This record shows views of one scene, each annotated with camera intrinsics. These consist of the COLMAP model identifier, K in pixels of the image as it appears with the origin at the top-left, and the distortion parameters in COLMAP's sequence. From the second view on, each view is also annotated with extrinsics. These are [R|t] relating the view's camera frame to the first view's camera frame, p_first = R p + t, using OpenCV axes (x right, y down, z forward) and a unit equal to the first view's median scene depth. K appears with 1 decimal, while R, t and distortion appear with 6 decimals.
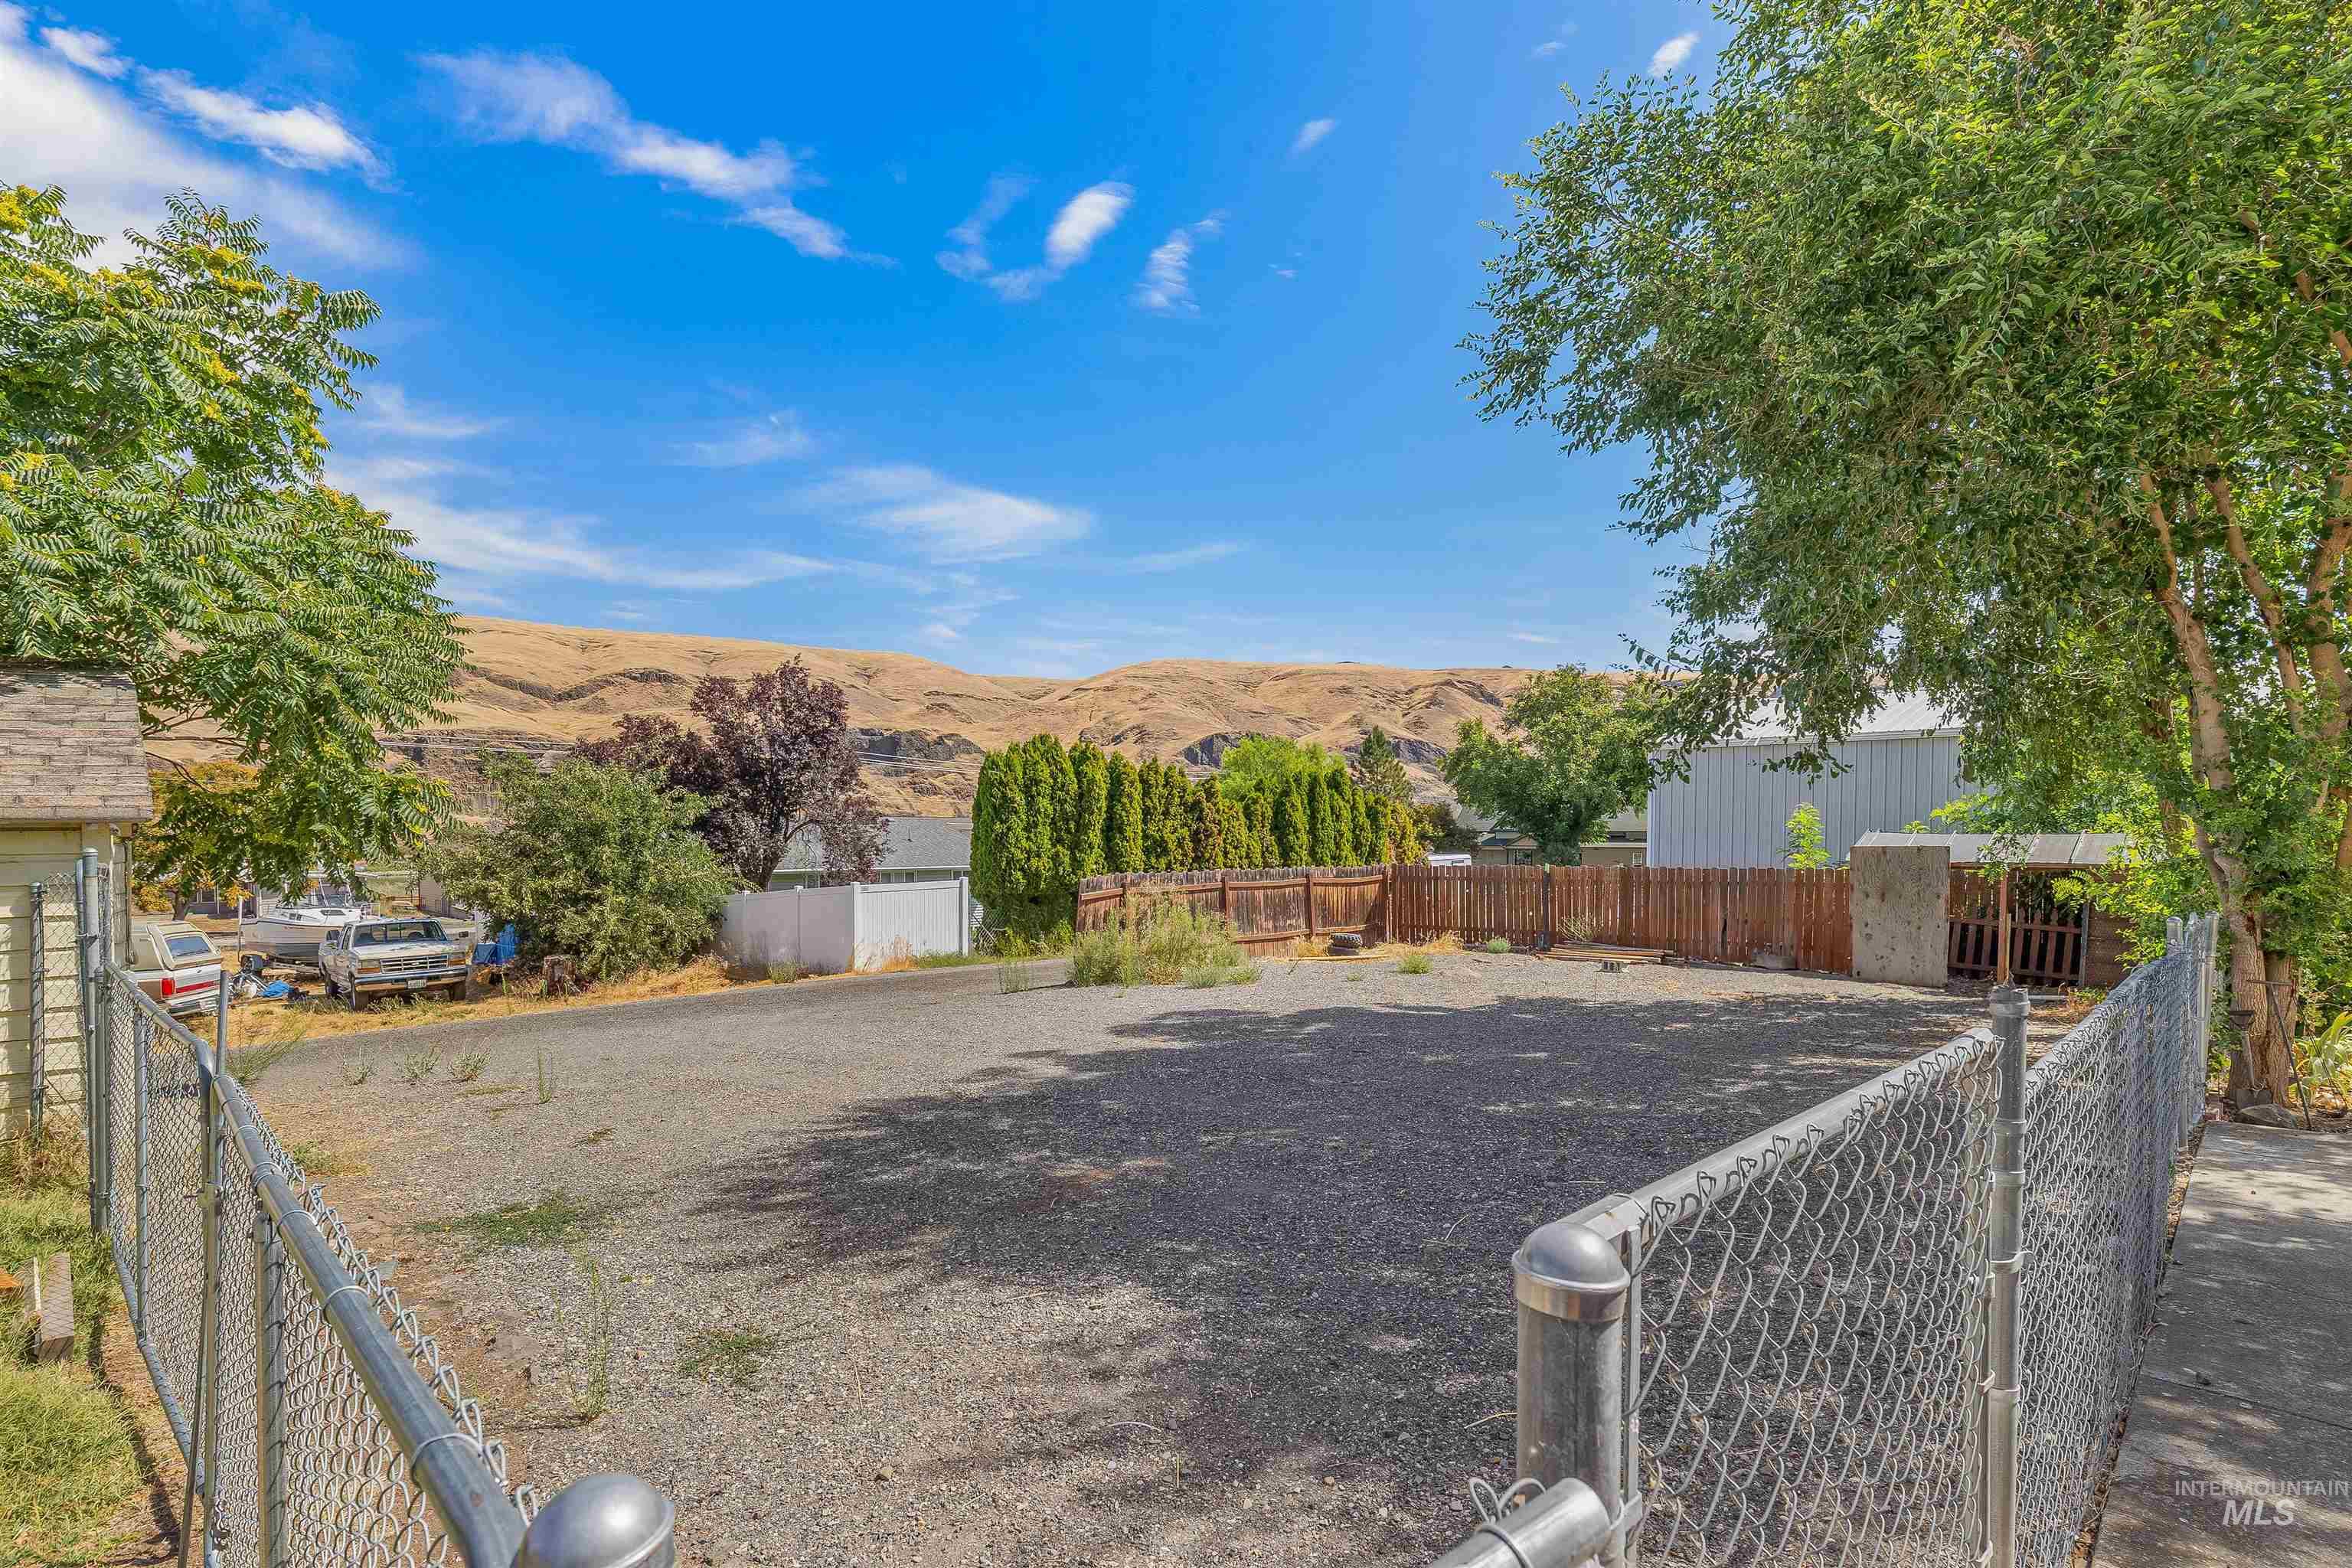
lens RADIAL K [[1118.5, 0, 1182.0], [0, 1118.5, 859.1], [0, 0, 1]] dist [0.002467, 0.000521]
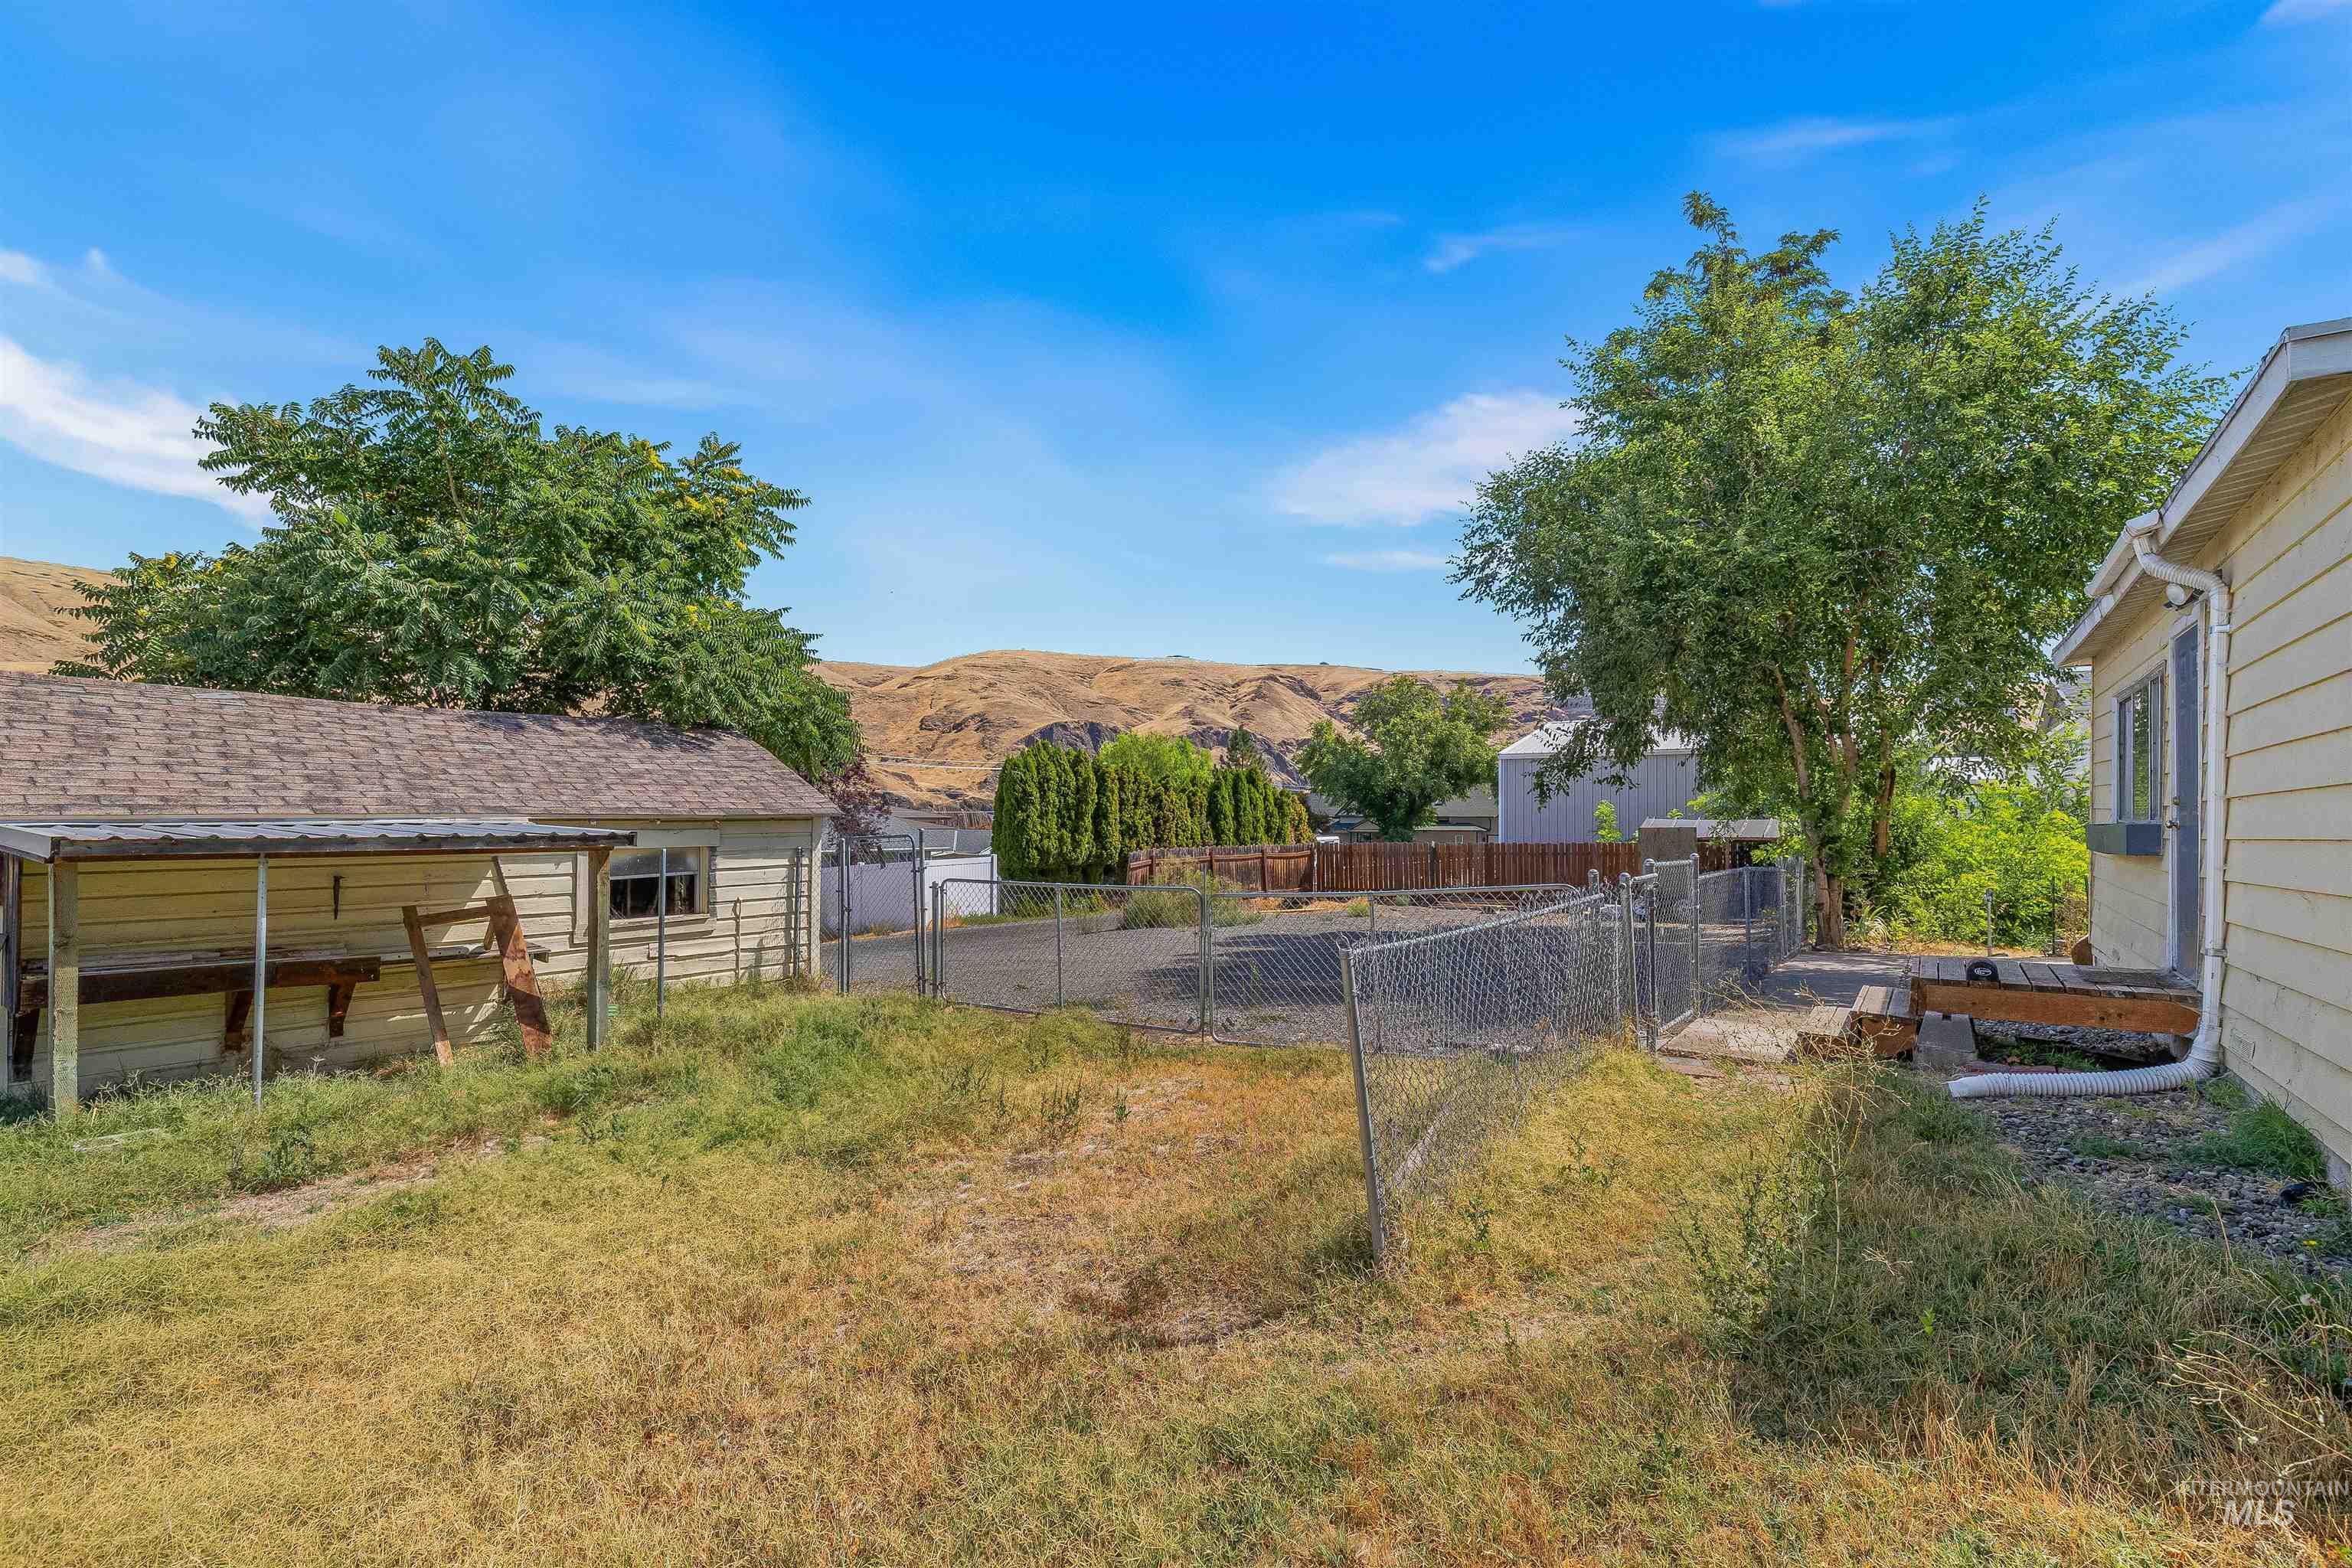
lens RADIAL K [[1103.3, 0, 1178.0], [0, 1103.3, 816.3], [0, 0, 1]] dist [-0.002514, -0.000318]
pose [[0.987690, -0.001519, 0.156417, -0.148486], [0.005423, 0.999684, -0.024536, 0.003920], [-0.156331, 0.025082, 0.987386, -0.224186]]
